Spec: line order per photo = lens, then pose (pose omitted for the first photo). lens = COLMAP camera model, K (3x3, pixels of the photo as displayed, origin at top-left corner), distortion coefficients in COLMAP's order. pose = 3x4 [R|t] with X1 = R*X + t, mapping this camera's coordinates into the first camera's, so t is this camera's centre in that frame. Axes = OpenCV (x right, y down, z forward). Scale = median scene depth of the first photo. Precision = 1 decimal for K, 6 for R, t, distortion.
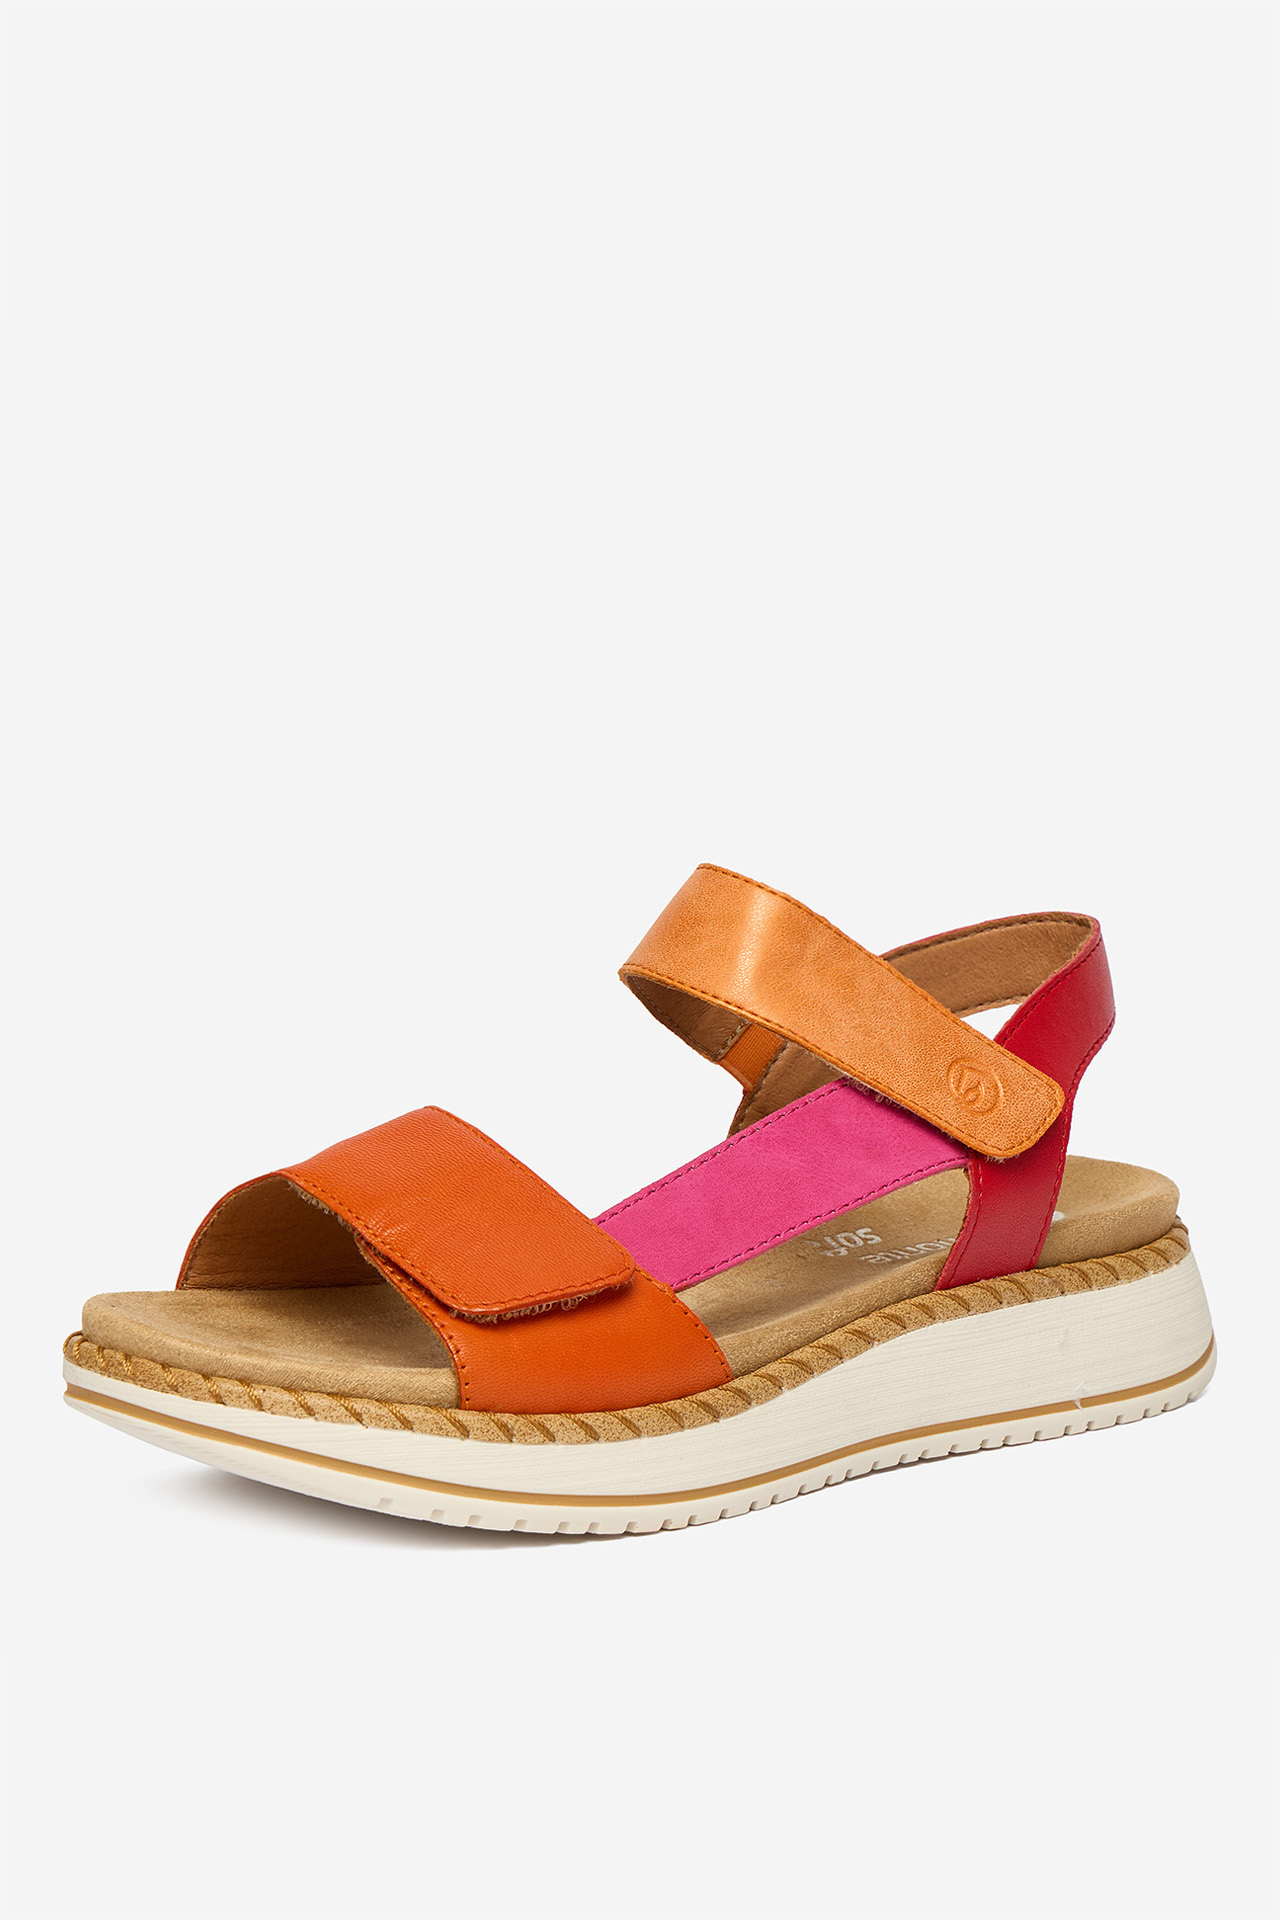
lens RADIAL K [[5757.3, 0, 640.0], [0, 5757.3, 960.0], [0, 0, 1]] dist [1.016053, -0.009044]
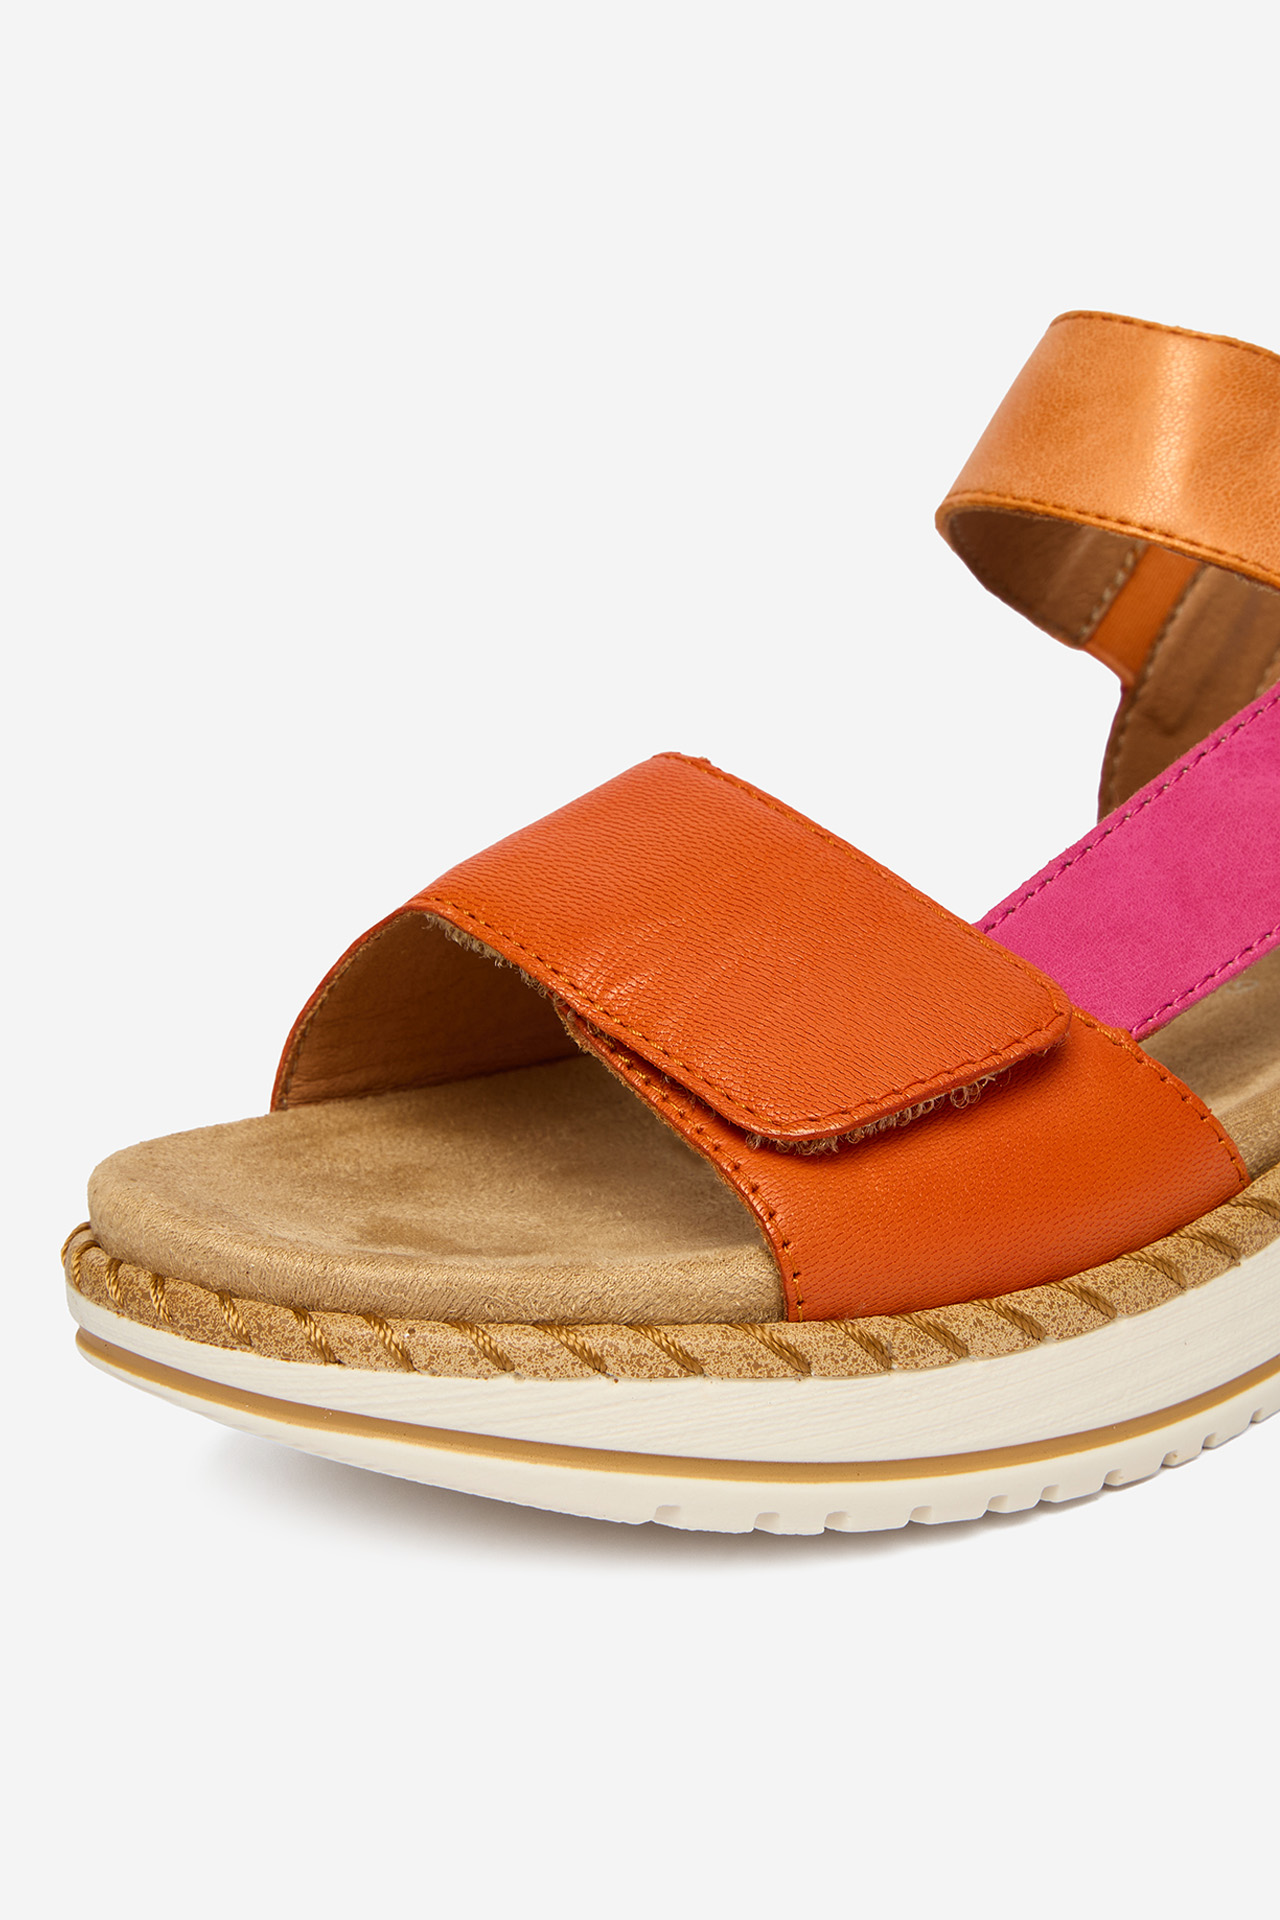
lens RADIAL K [[2486.5, 0, 640.0], [0, 2486.5, 960.0], [0, 0, 1]] dist [-0.281137, -0.001957]
pose [[0.993918, -0.103779, -0.036833, -0.032504], [0.107048, 0.989001, 0.102066, 0.020714], [0.025835, -0.105388, 0.994095, 0.776585]]
